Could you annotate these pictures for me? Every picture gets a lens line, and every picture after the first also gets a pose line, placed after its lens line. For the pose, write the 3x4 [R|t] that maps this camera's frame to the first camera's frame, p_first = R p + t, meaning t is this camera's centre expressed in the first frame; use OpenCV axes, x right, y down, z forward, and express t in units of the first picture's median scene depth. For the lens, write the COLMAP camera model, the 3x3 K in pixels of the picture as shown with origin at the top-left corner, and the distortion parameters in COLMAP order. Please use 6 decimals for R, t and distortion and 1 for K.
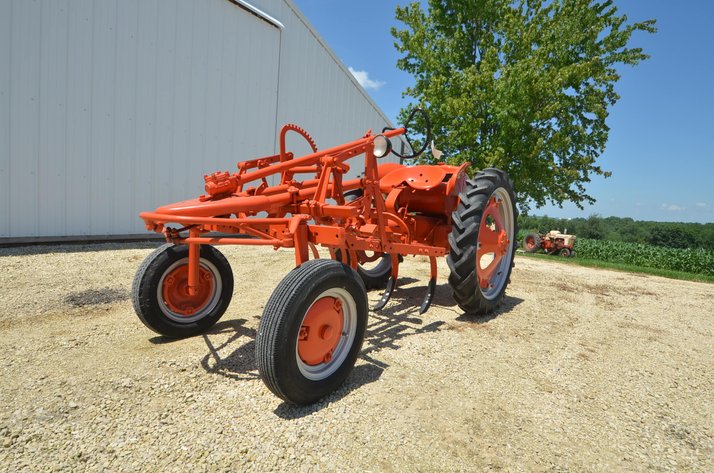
lens RADIAL K [[357.7, 0, 359.1], [0, 357.7, 240.4], [0, 0, 1]] dist [0.003162, -0.016848]
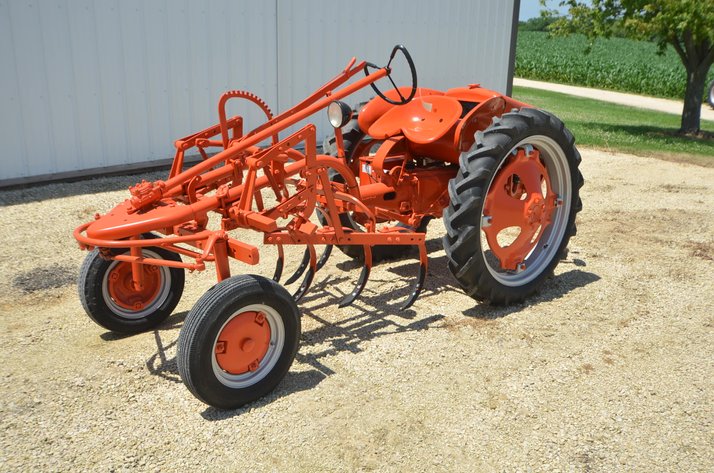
lens RADIAL K [[648.1, 0, 357.0], [0, 648.1, 236.5], [0, 0, 1]] dist [0.003872, 0.001797]
pose [[0.983198, 0.002765, -0.182520, 0.468400], [0.030847, 0.982989, 0.181056, -0.319360], [0.179916, -0.183644, 0.966388, -0.589060]]
